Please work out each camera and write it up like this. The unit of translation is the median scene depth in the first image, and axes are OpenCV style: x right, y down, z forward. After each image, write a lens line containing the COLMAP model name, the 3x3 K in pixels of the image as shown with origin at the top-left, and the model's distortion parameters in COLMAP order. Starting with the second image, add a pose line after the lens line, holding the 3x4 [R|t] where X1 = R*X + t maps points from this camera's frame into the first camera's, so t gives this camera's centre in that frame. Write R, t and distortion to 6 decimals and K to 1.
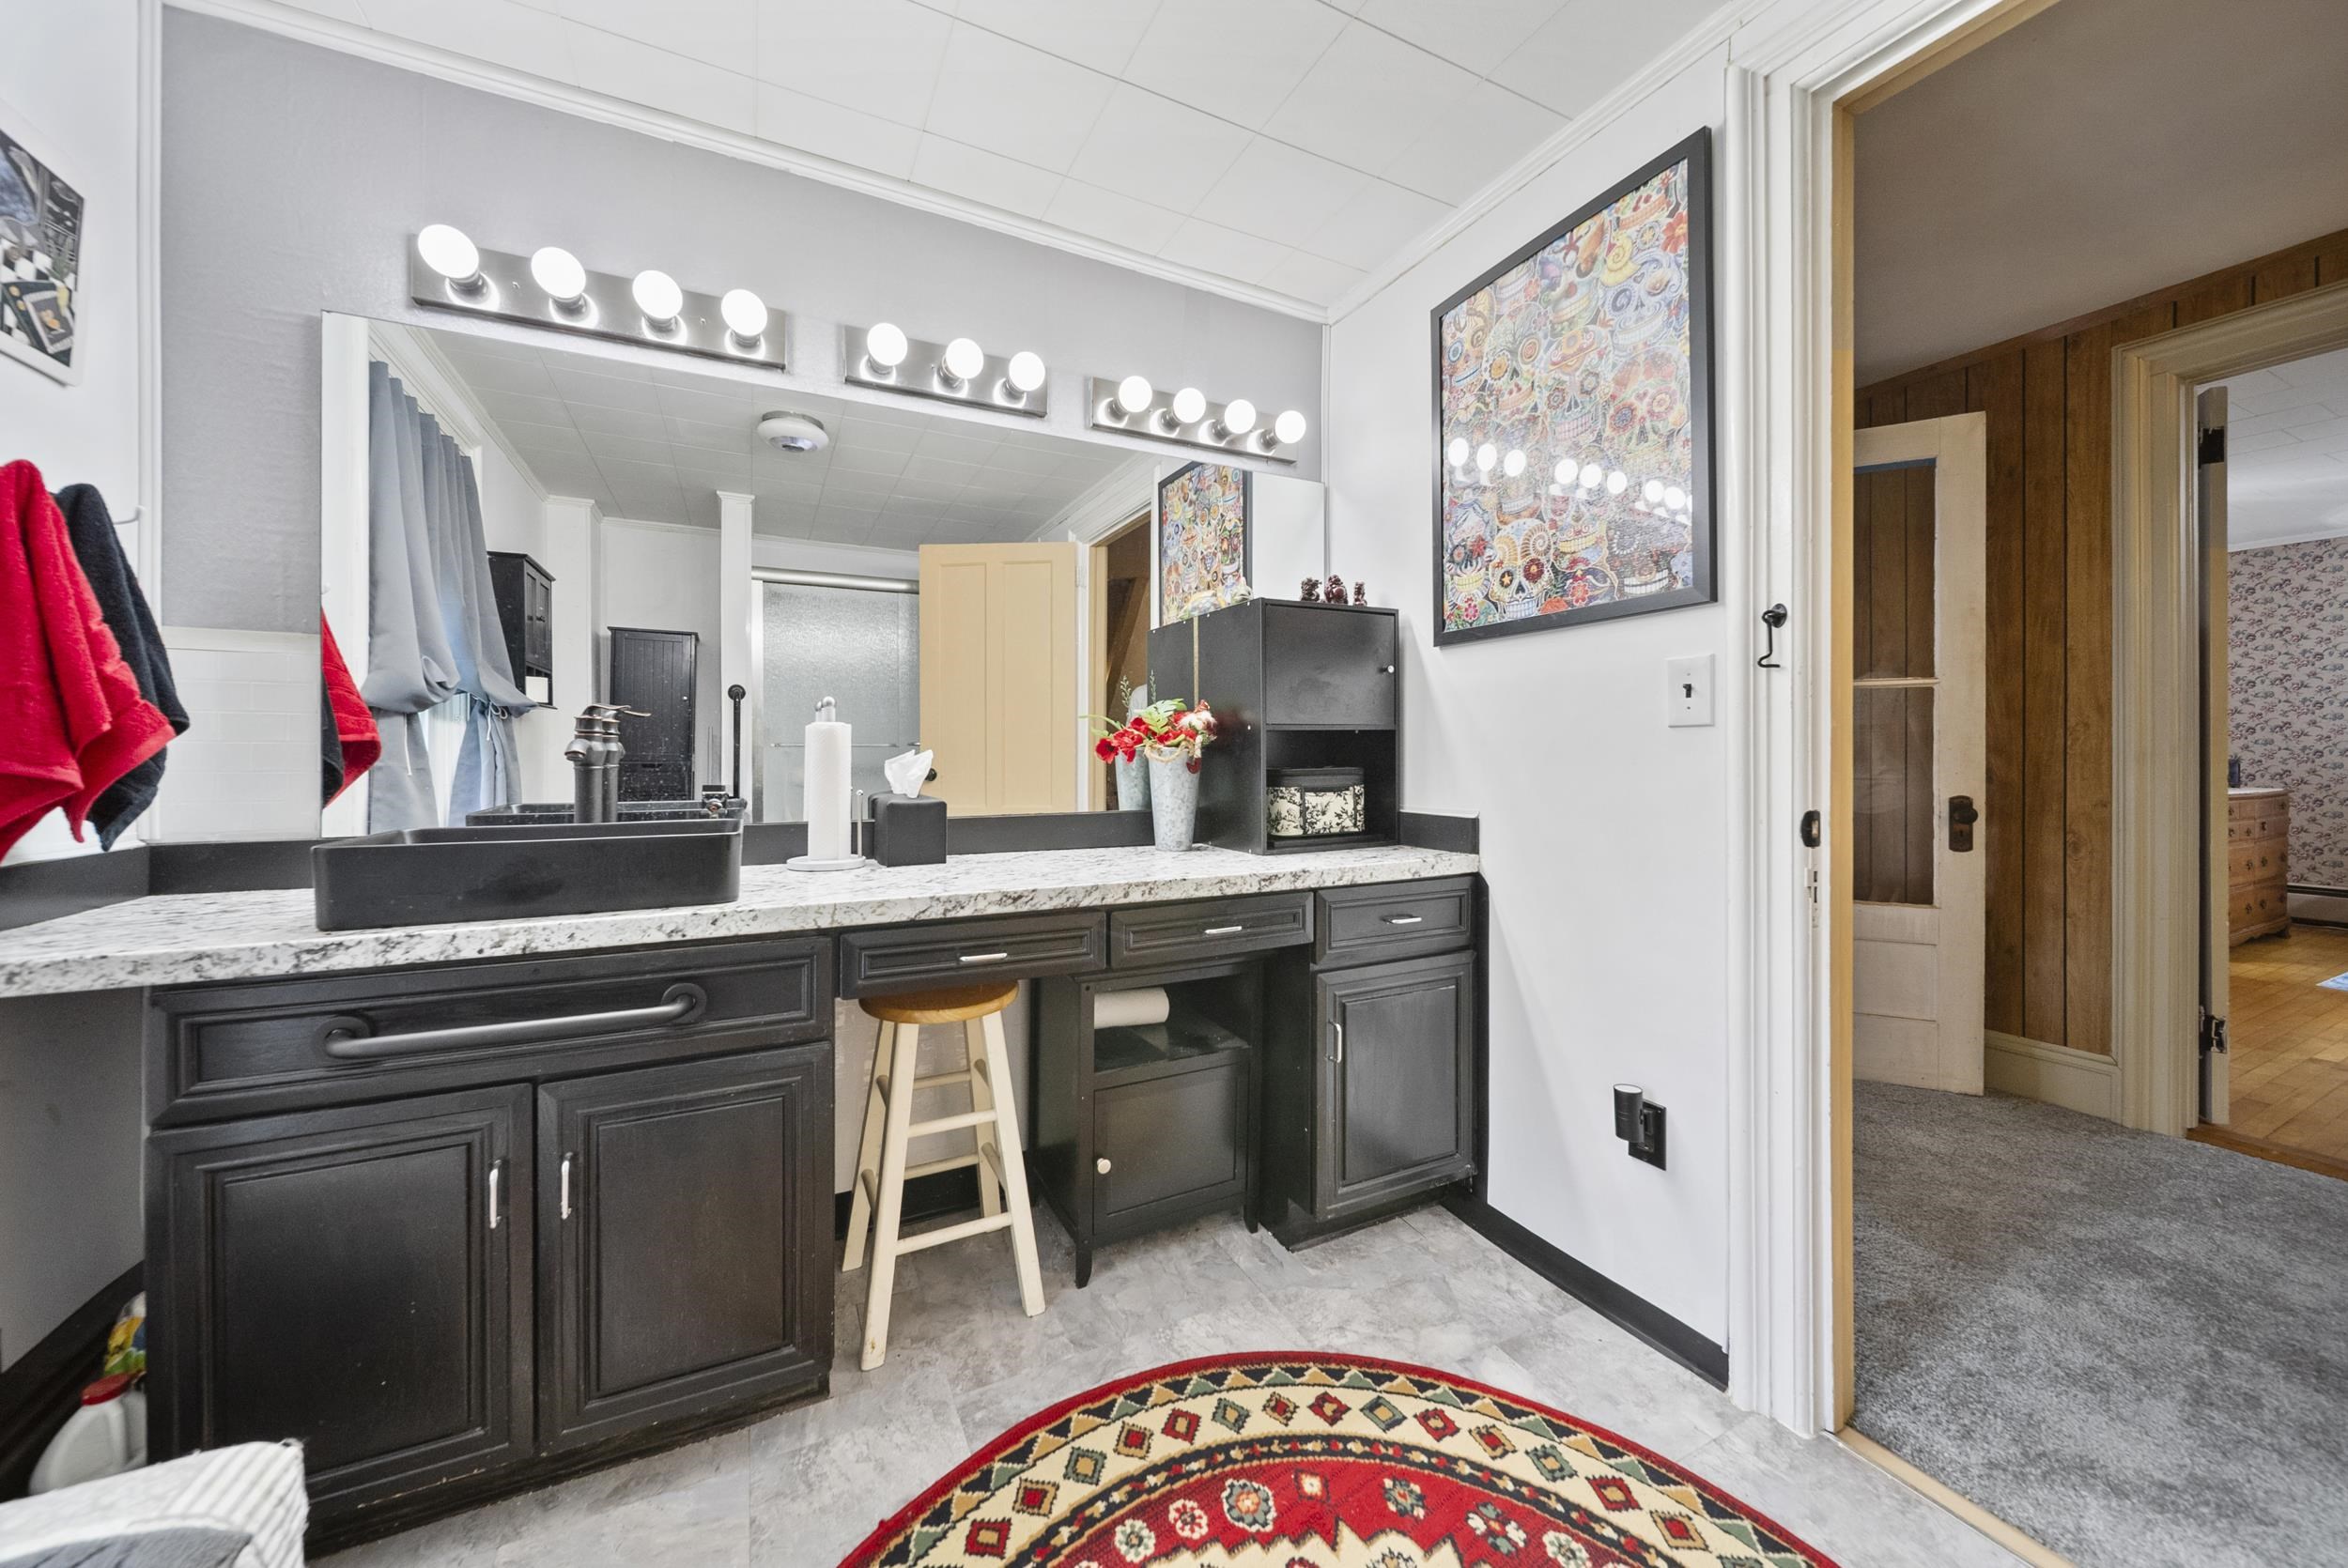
lens RADIAL K [[844.5, 0, 1190.5], [0, 844.5, 750.9], [0, 0, 1]] dist [-0.001129, -0.000931]
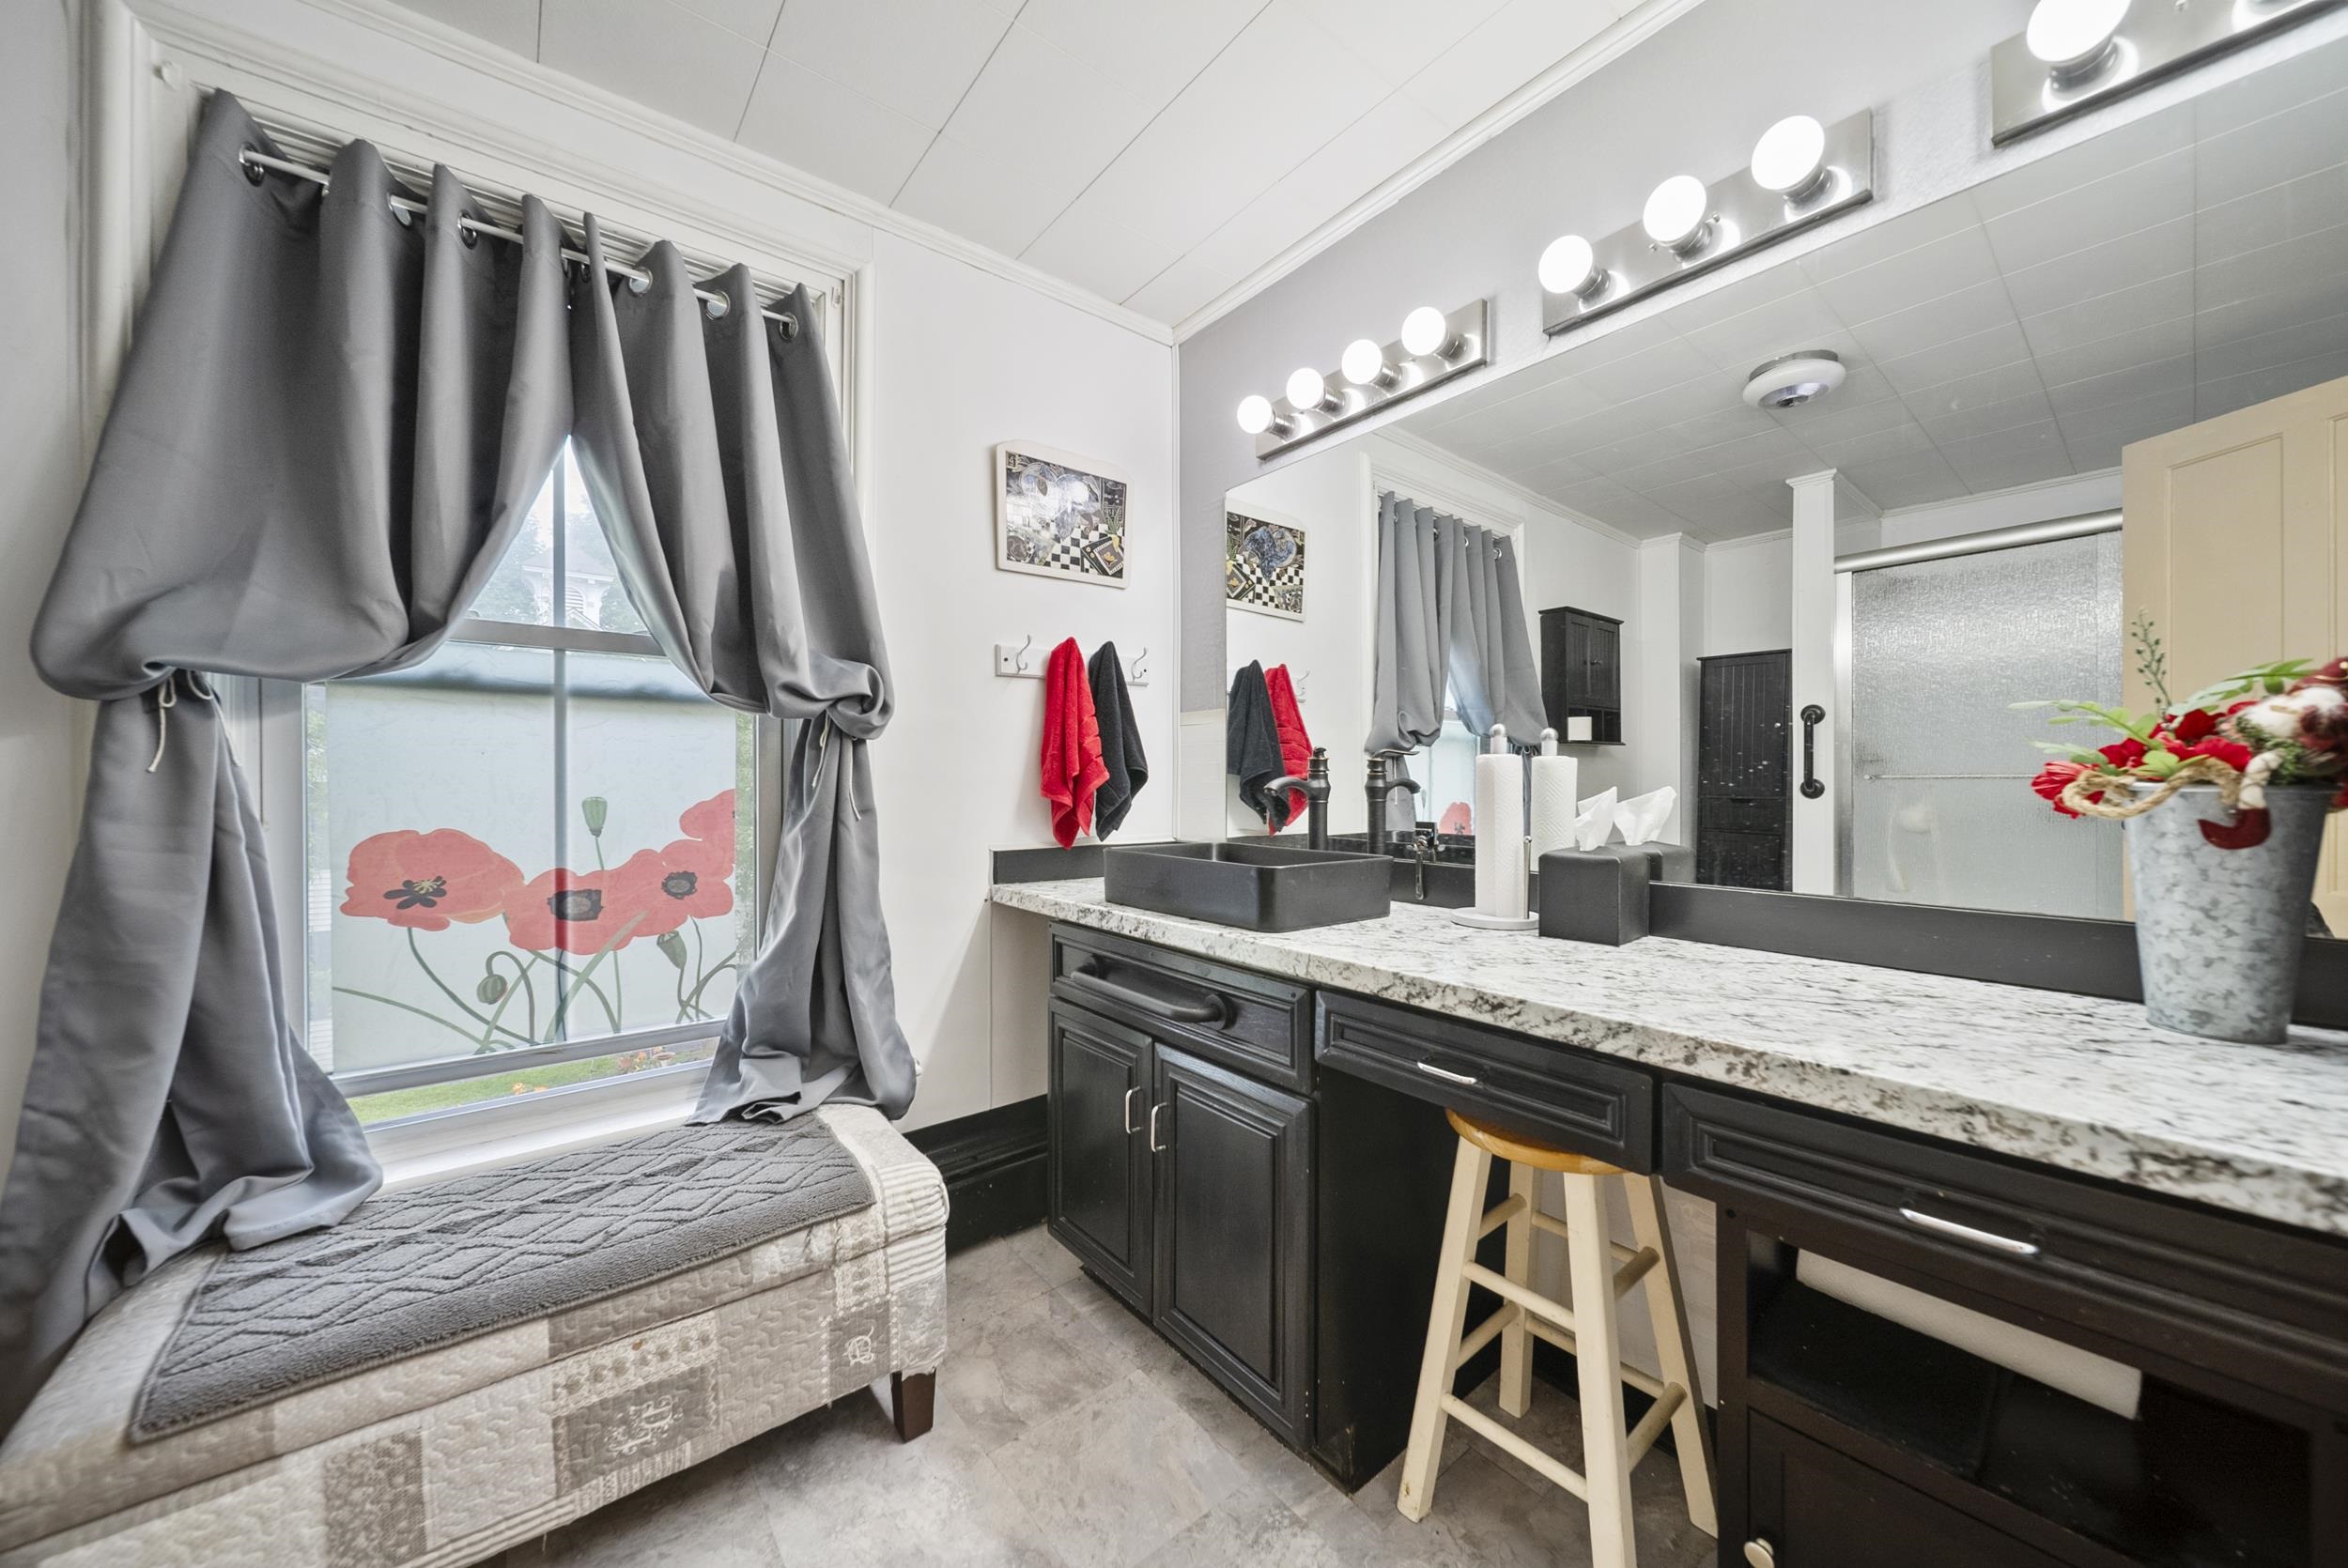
lens RADIAL K [[844.5, 0, 1177.1], [0, 844.5, 787.4], [0, 0, 1]] dist [-0.001129, -0.000931]
pose [[0.193140, 0.003930, -0.981163, 0.397587], [0.000153, 0.999992, 0.004036, -0.004608], [0.981171, -0.000930, 0.193138, 0.592509]]
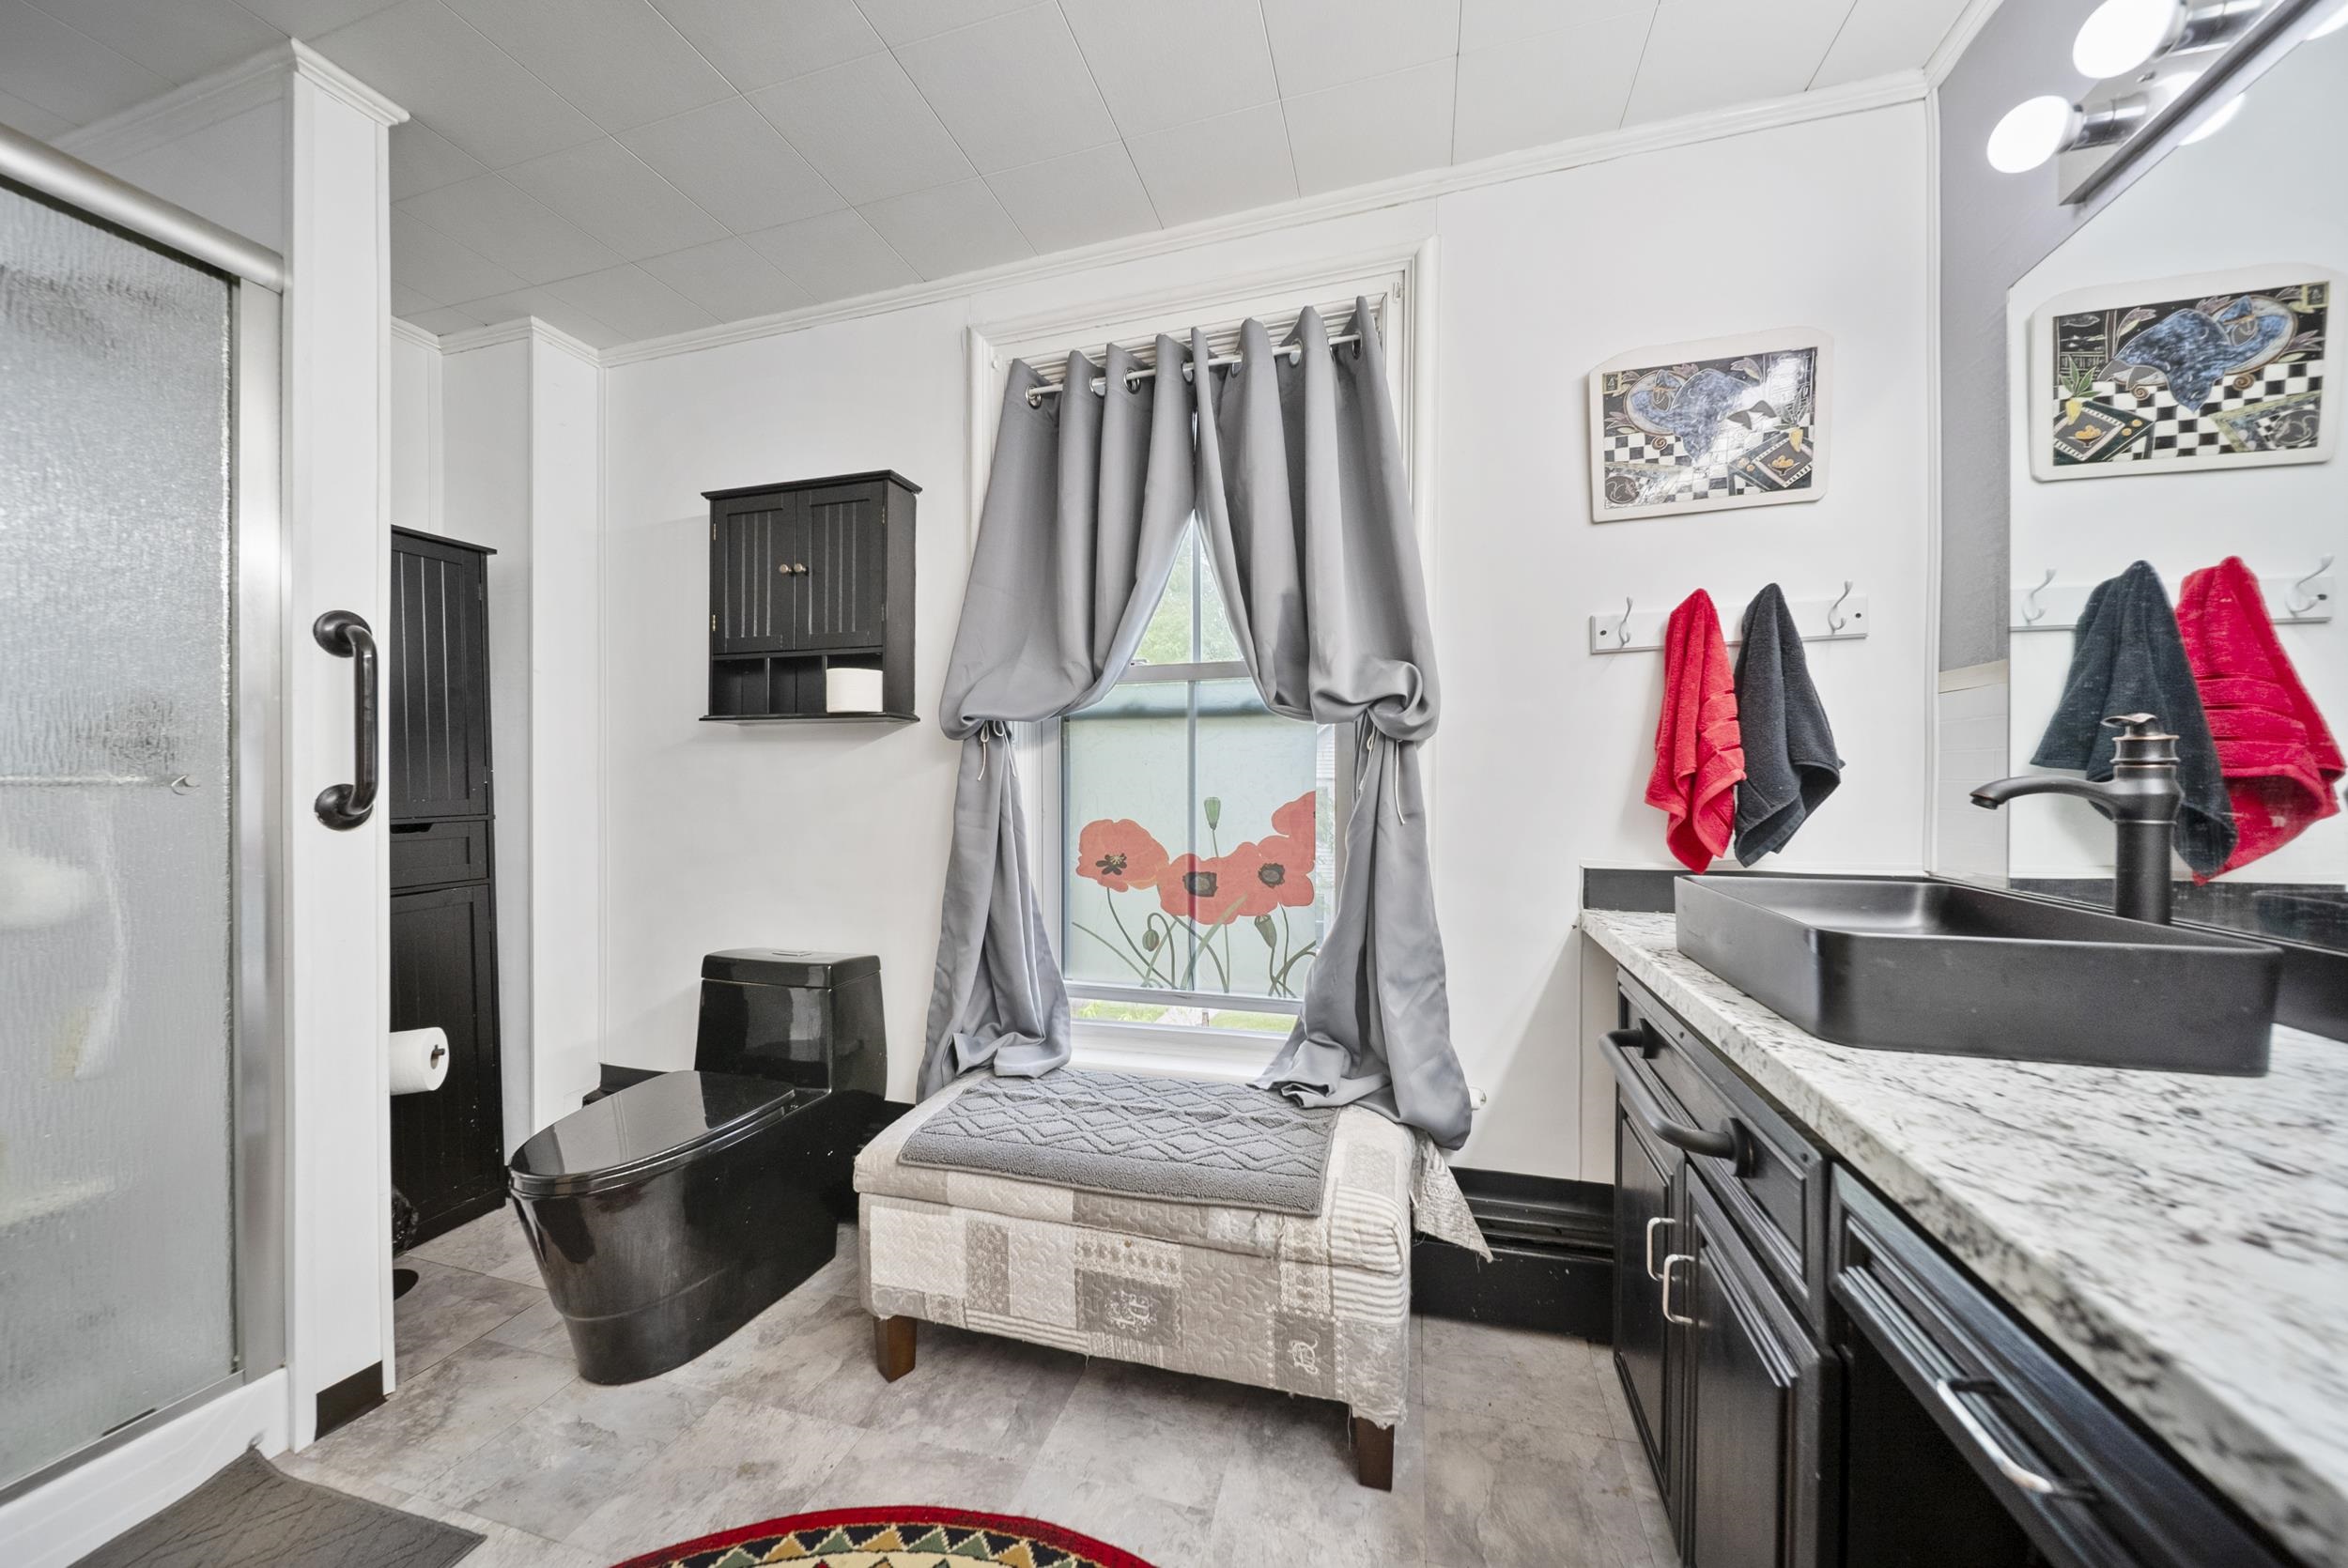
lens RADIAL K [[844.5, 0, 1163.1], [0, 844.5, 788.6], [0, 0, 1]] dist [-0.001129, -0.000931]
pose [[-0.703645, 0.005492, -0.710530, 0.201615], [0.002544, 0.999983, 0.005210, -0.009080], [0.710547, 0.001859, -0.703647, 0.938277]]
